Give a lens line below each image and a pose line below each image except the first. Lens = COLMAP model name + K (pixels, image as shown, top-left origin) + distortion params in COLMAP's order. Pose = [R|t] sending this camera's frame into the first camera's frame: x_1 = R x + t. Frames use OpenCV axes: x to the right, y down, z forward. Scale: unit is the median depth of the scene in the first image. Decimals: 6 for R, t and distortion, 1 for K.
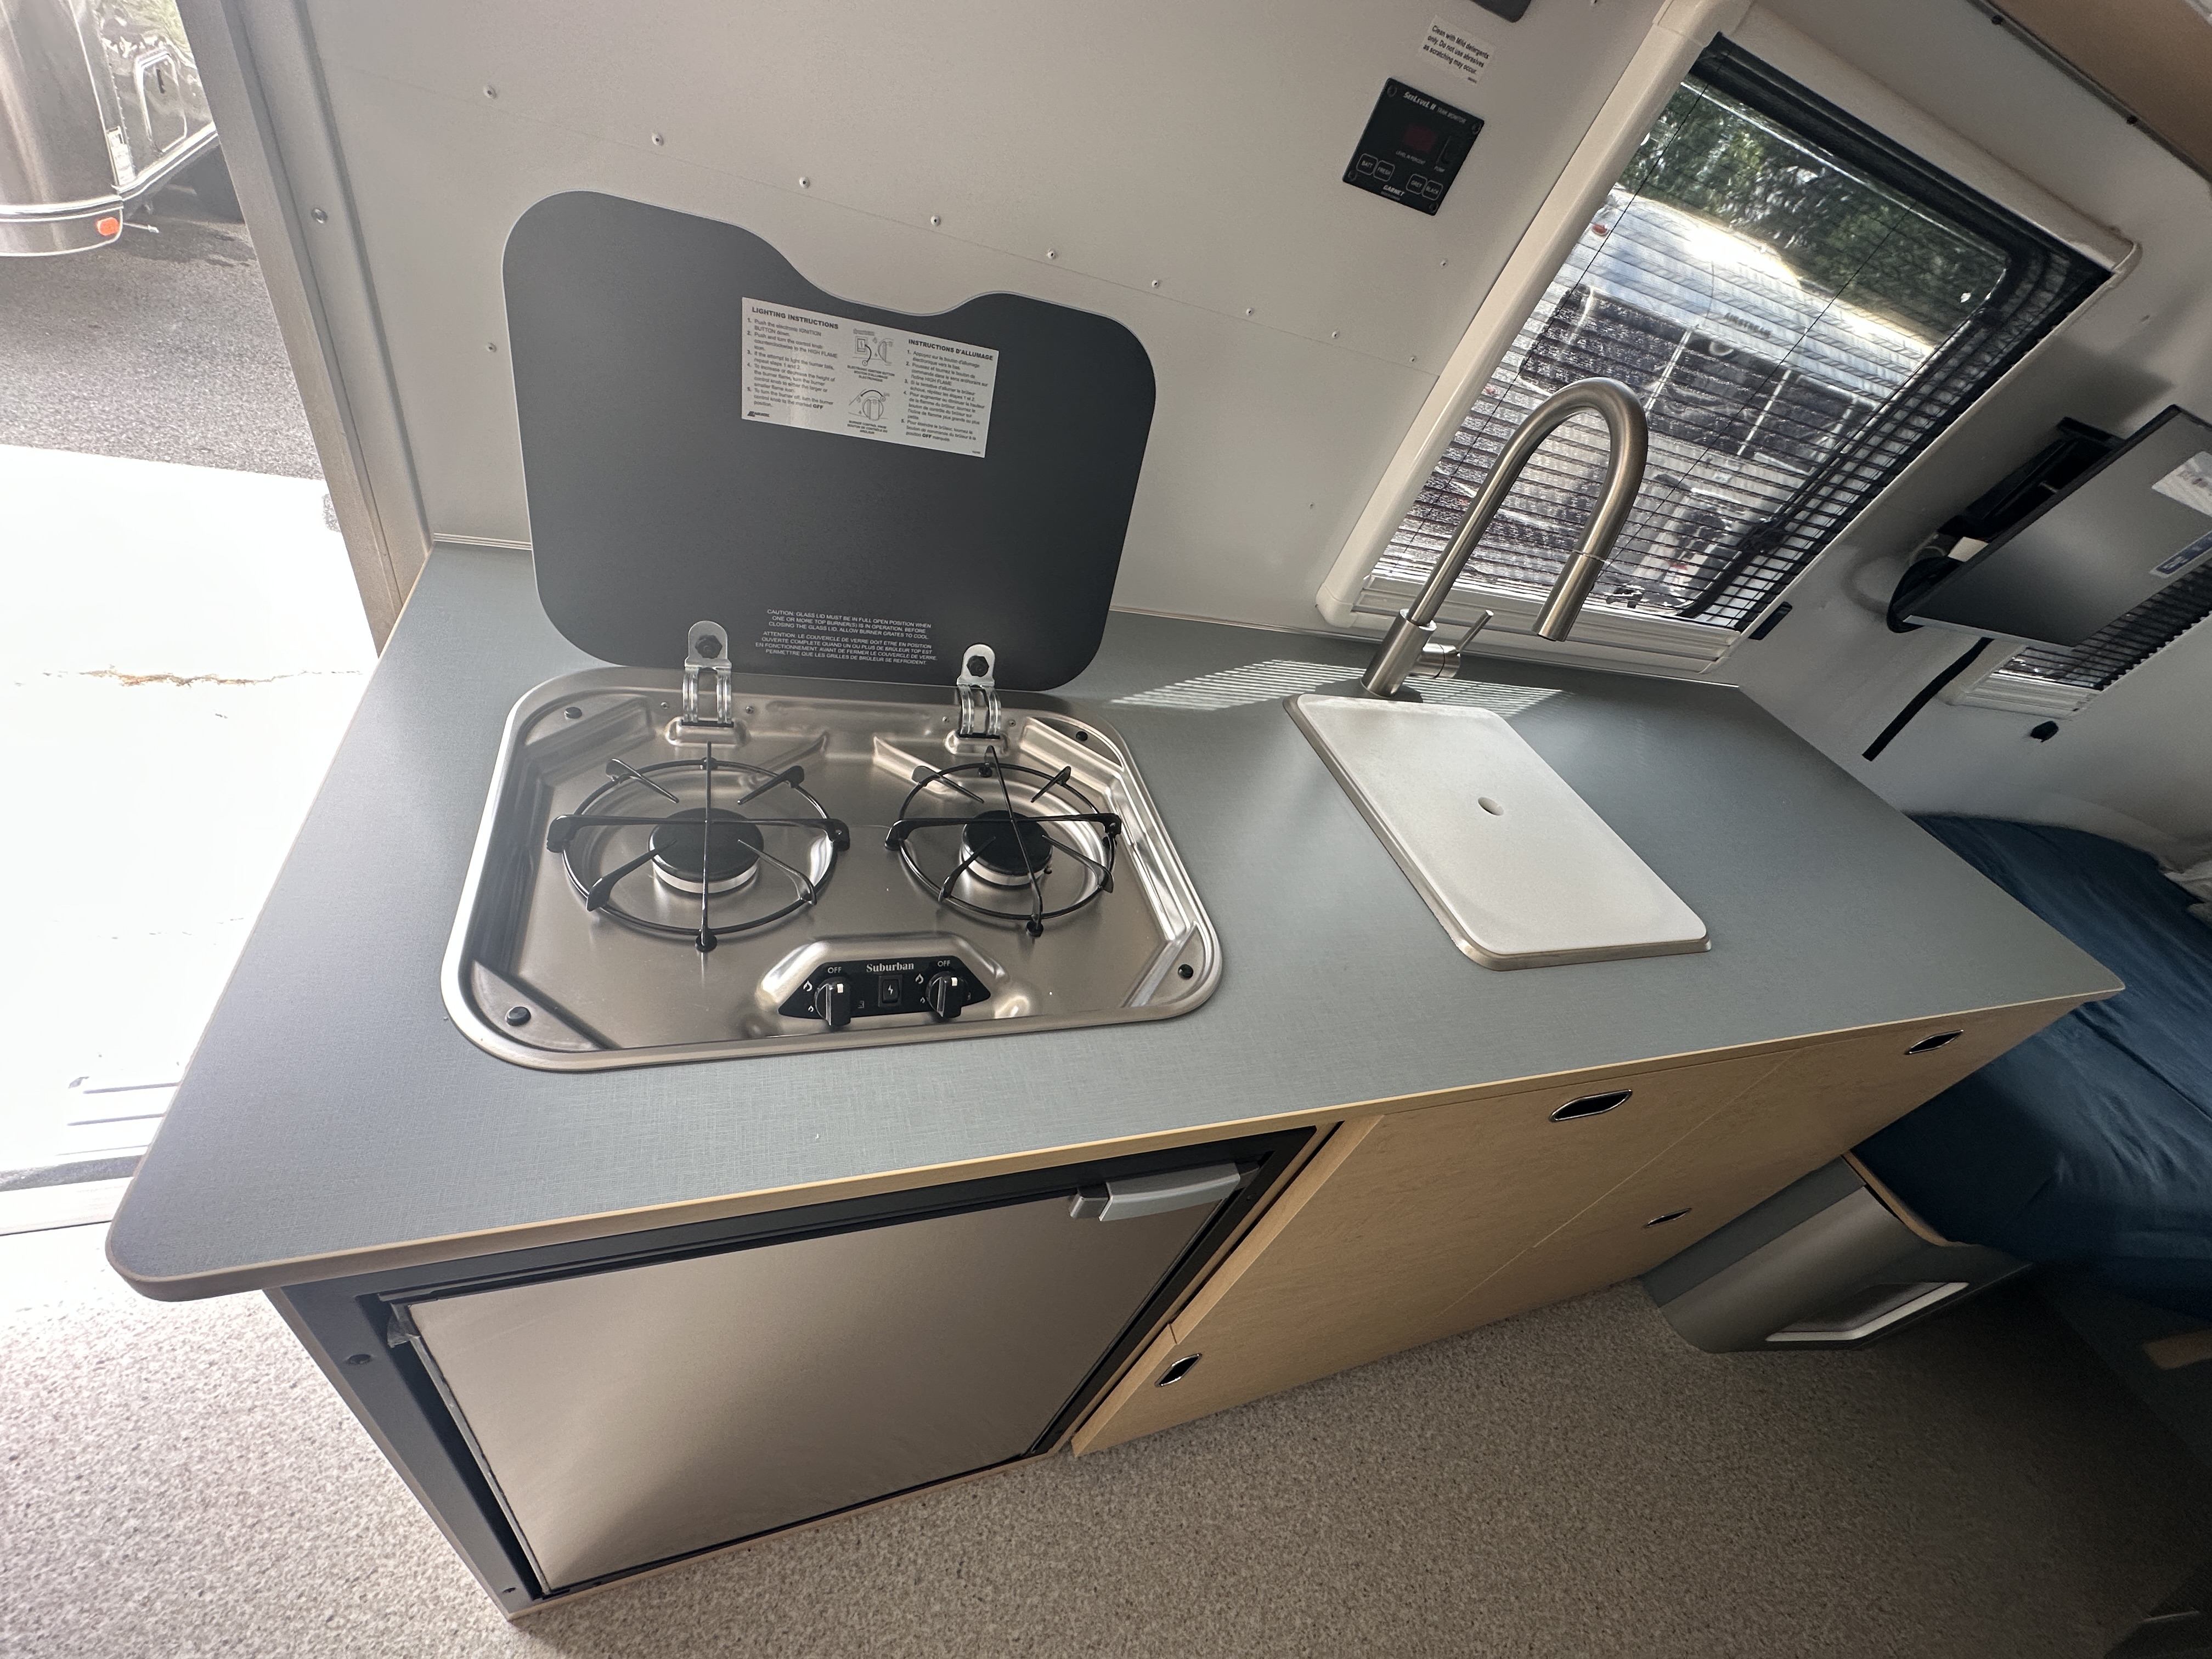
lens RADIAL K [[886.7, 0, 1106.0], [0, 886.7, 829.5], [0, 0, 1]] dist [-0.003500, -0.000152]
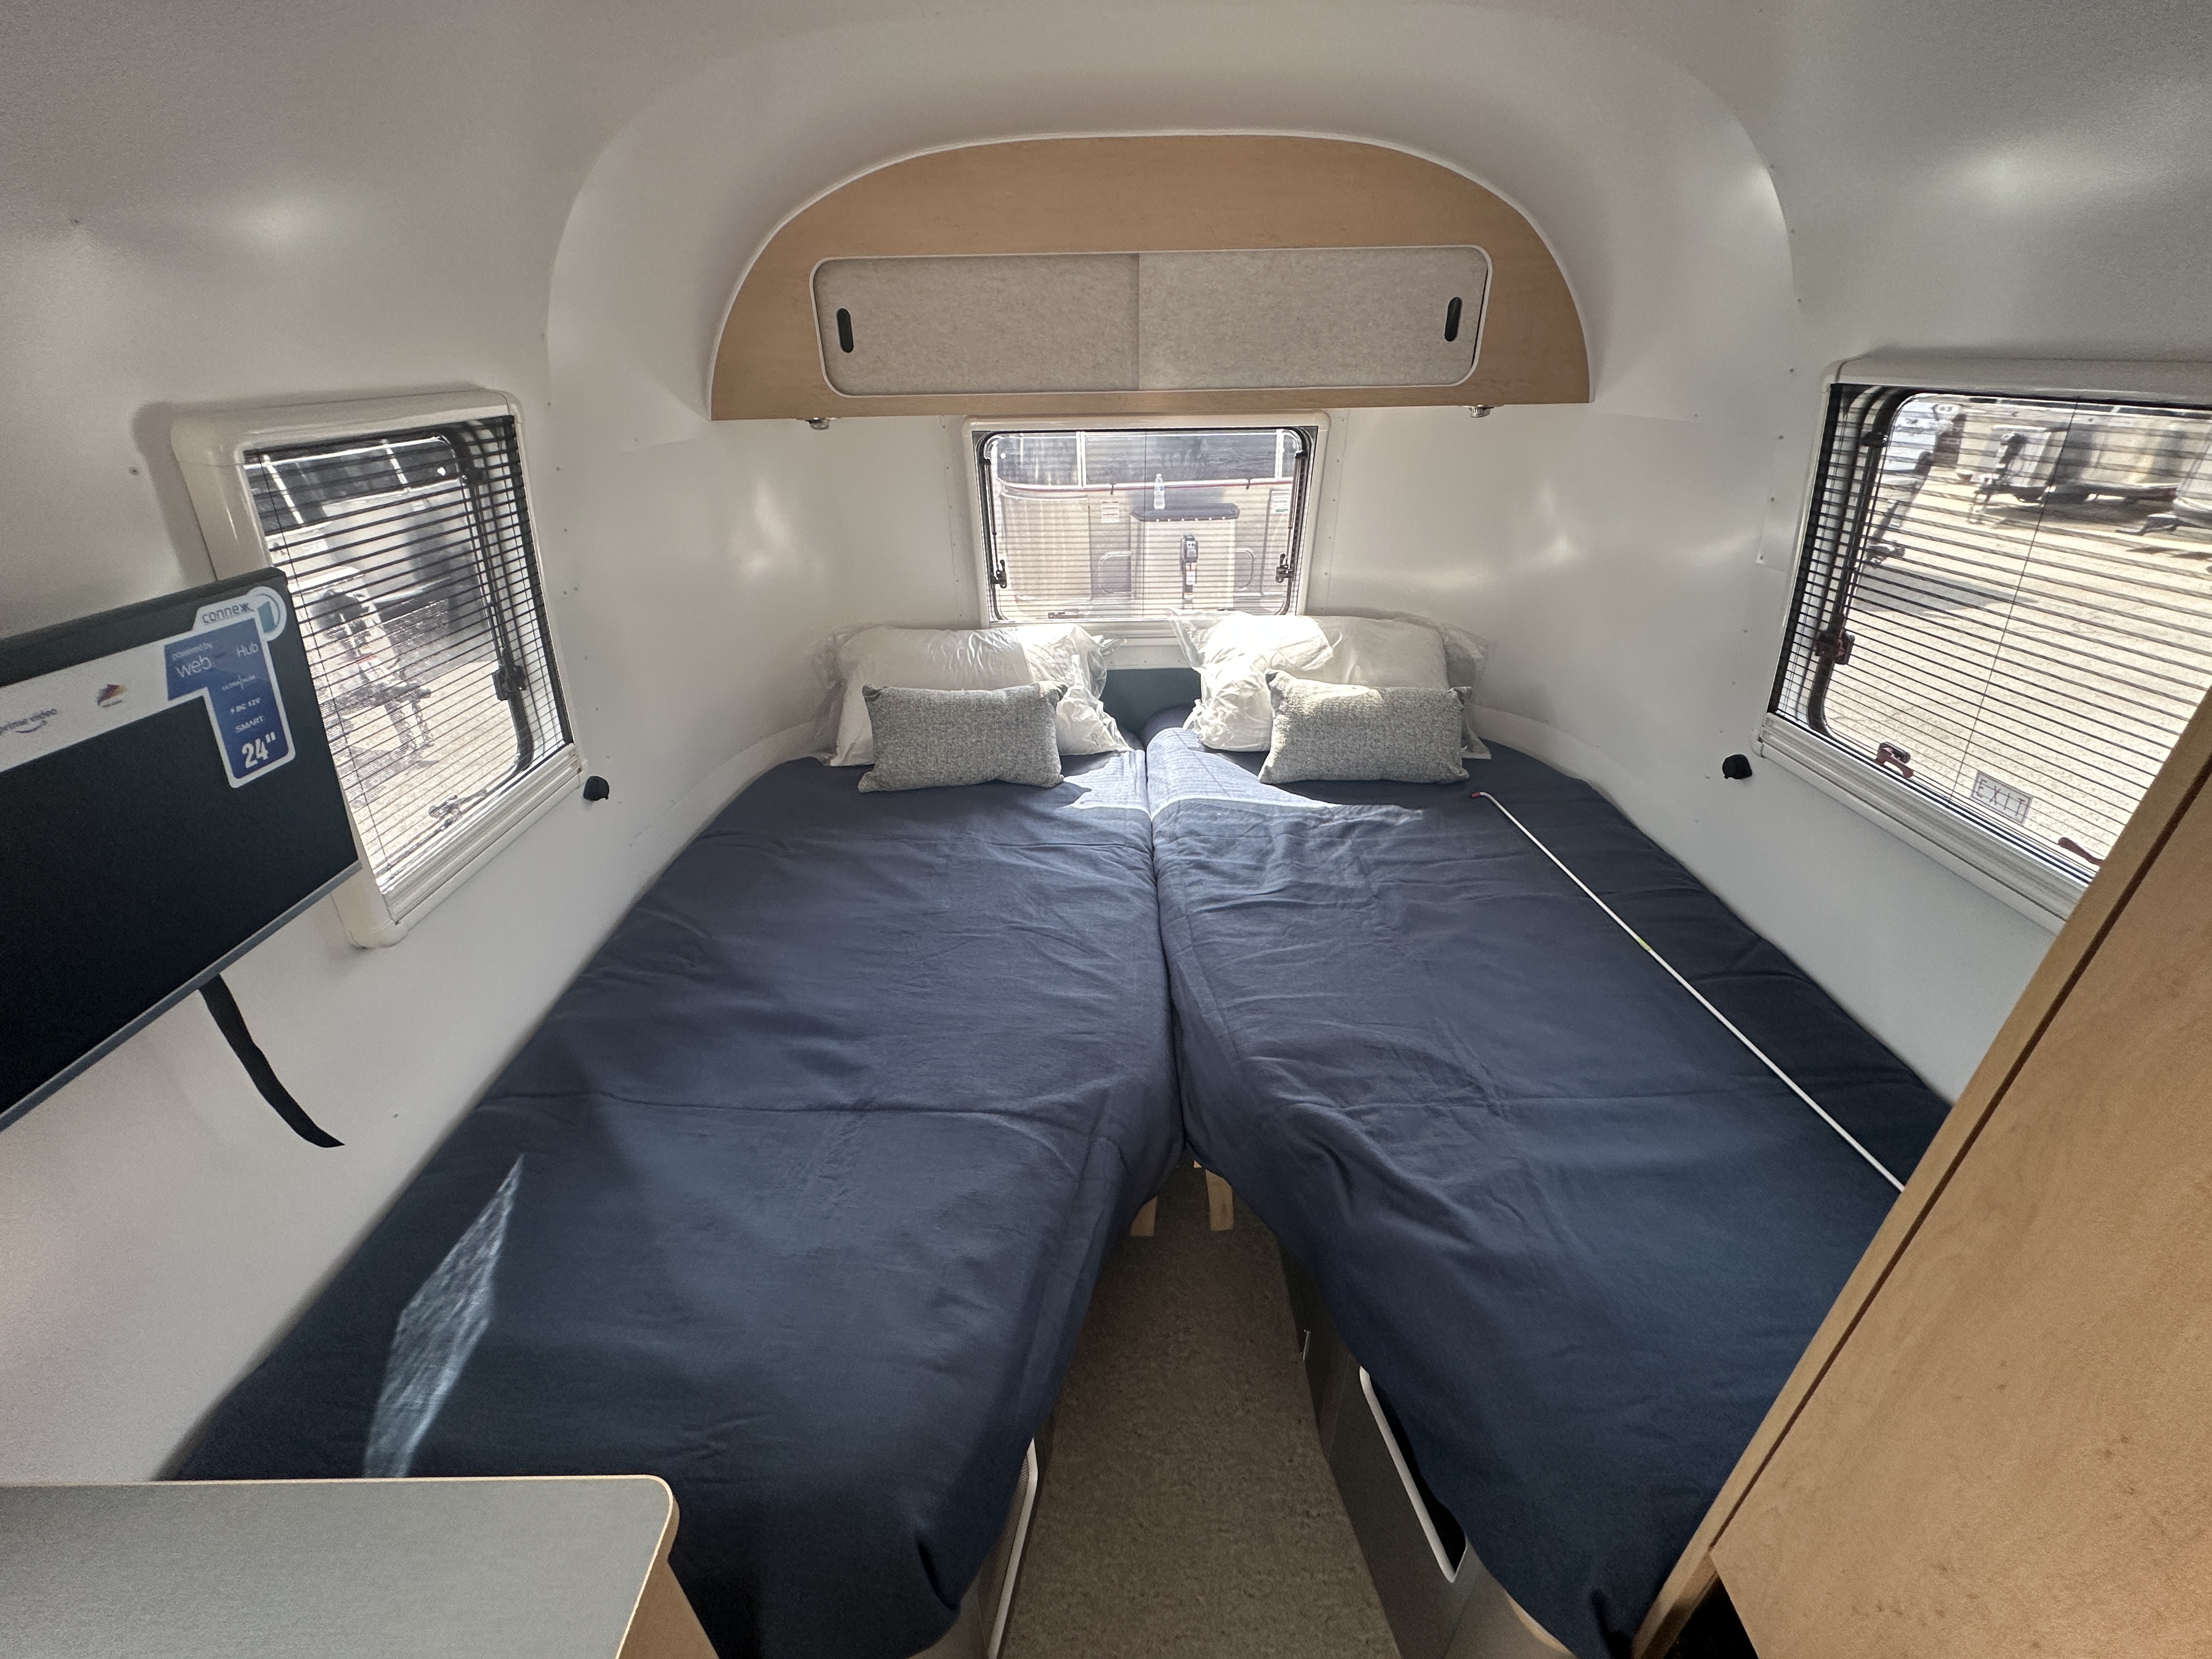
lens RADIAL K [[874.8, 0, 1106.0], [0, 874.8, 829.5], [0, 0, 1]] dist [-0.008791, -0.000105]
pose [[0.284847, -0.697766, 0.657255, 1.014213], [0.695432, 0.622323, 0.359289, -0.077566], [-0.659725, 0.354734, 0.662516, 0.258599]]
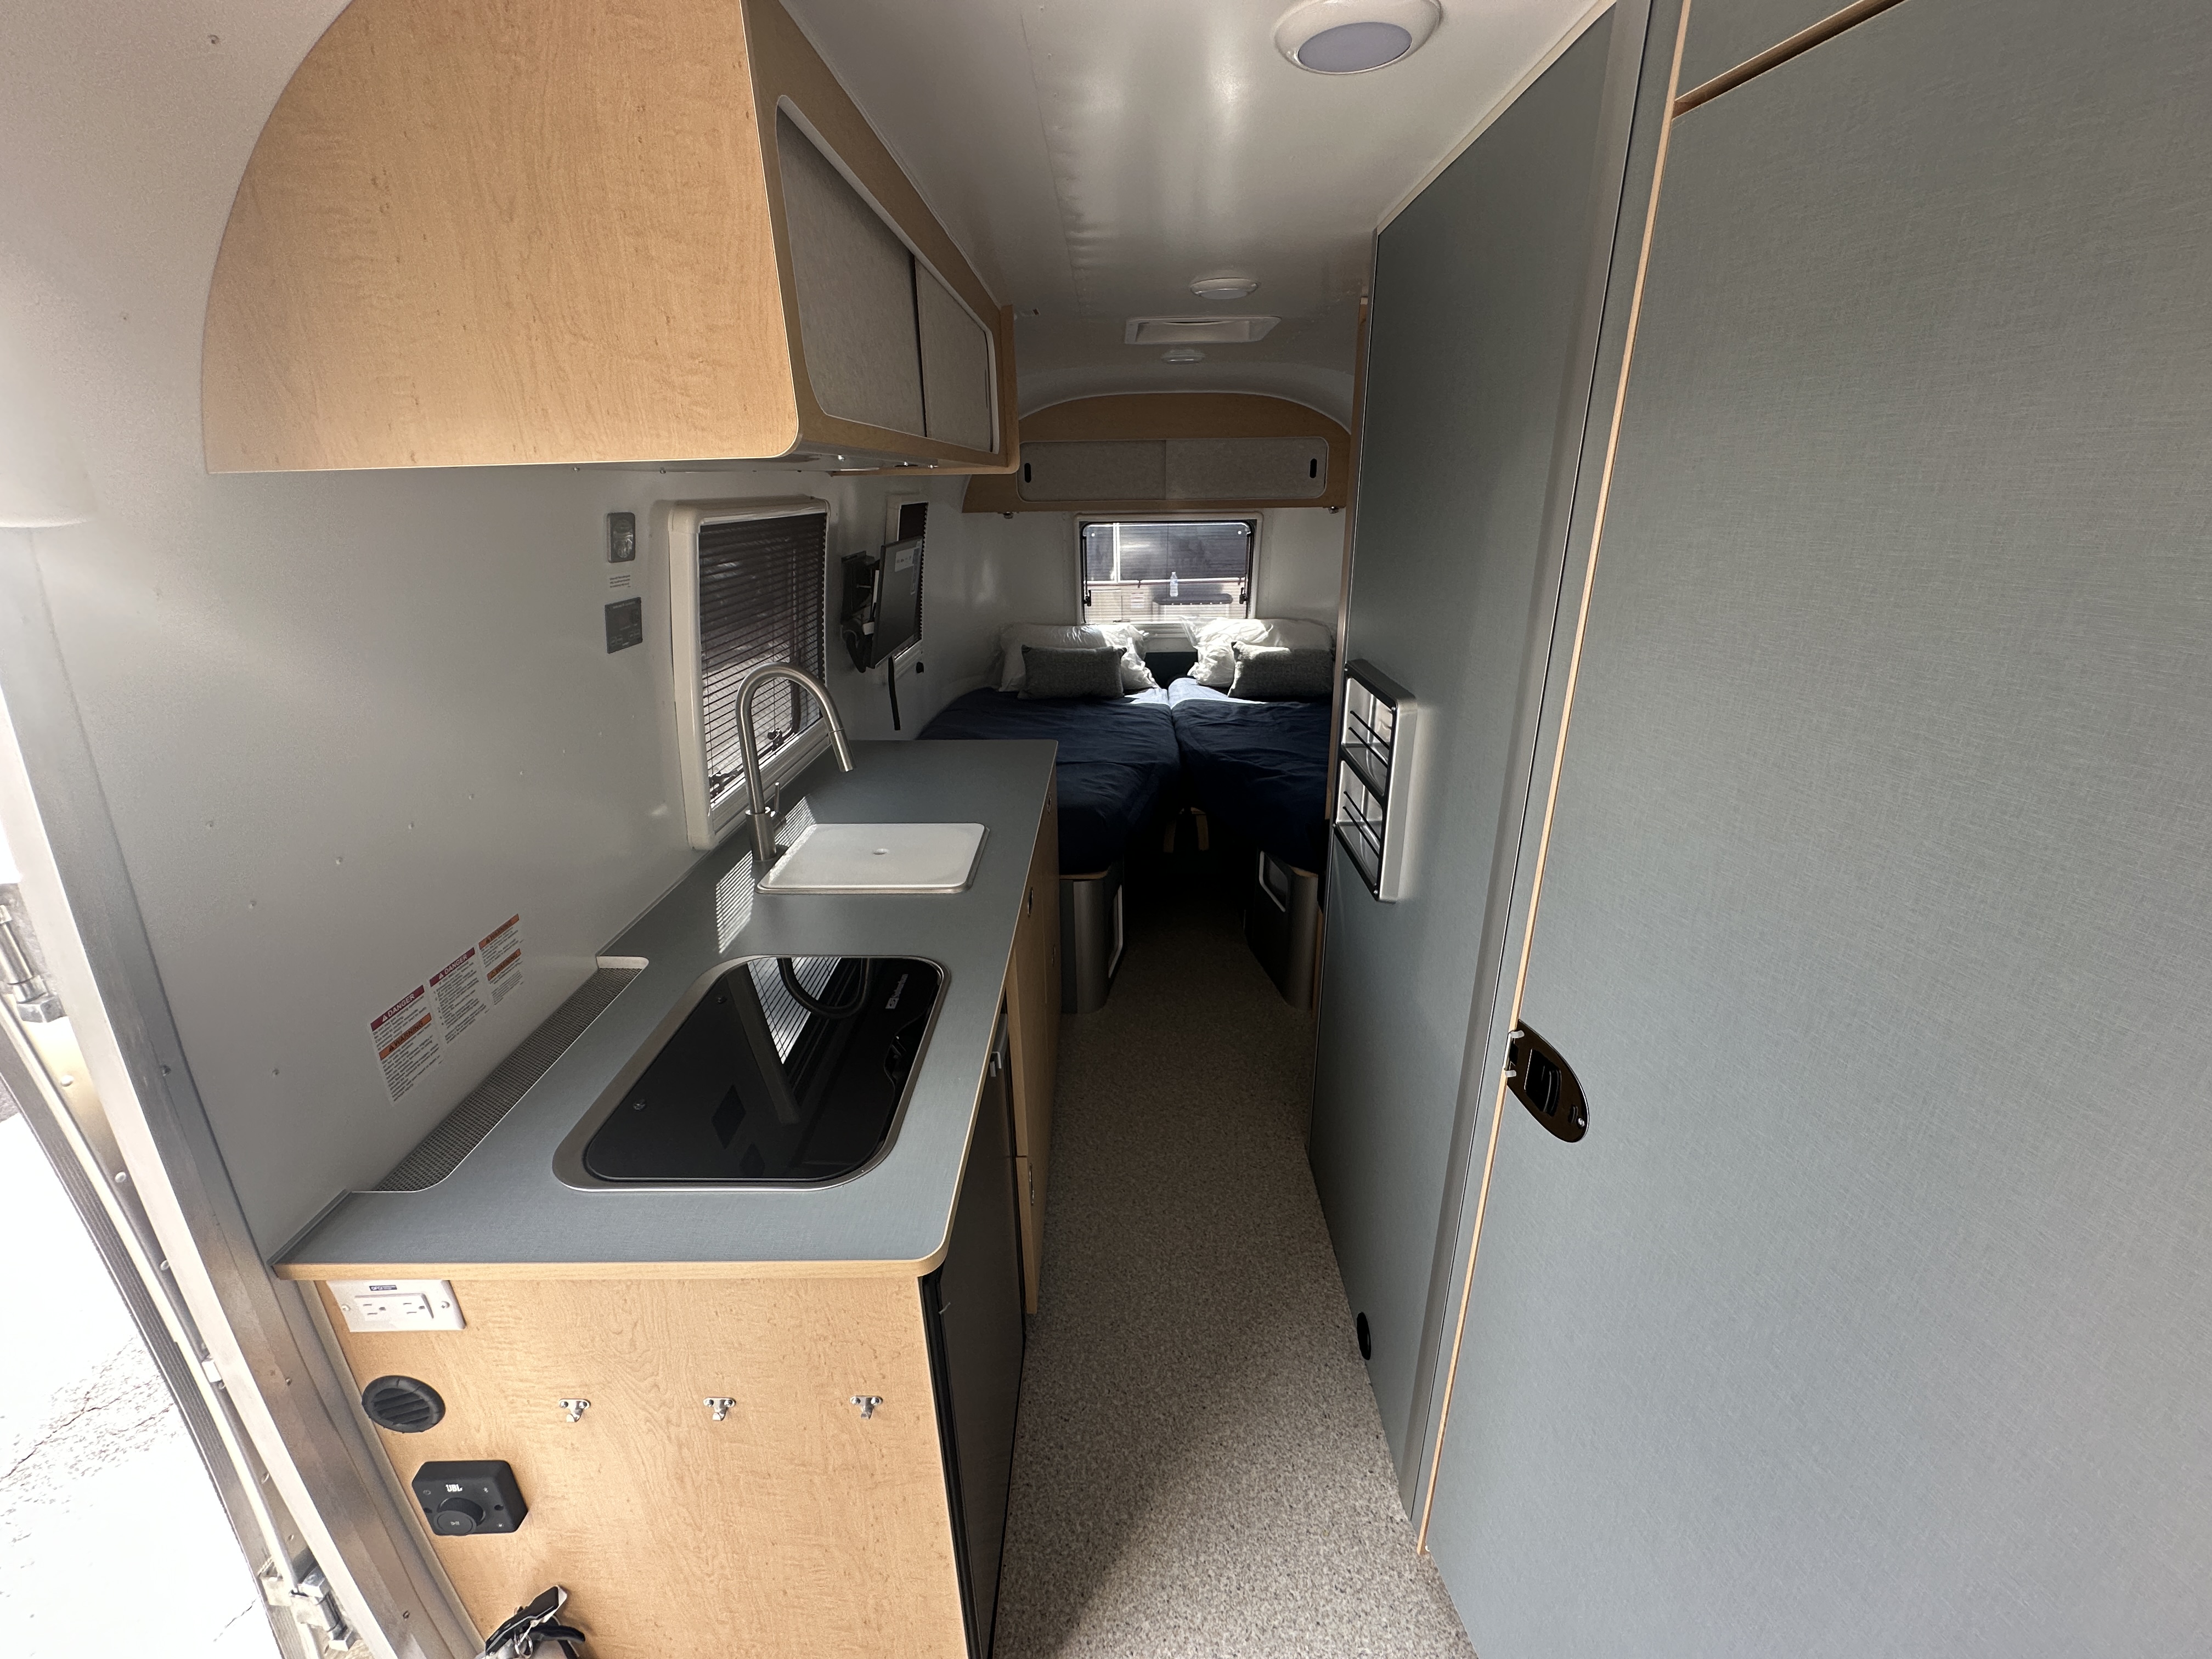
lens RADIAL K [[874.8, 0, 1106.0], [0, 874.8, 829.5], [0, 0, 1]] dist [-0.008791, -0.000105]
pose [[0.301719, -0.602200, 0.739135, -0.539771], [0.694262, 0.670118, 0.262568, -0.147935], [-0.653426, 0.433932, 0.620272, -0.340265]]
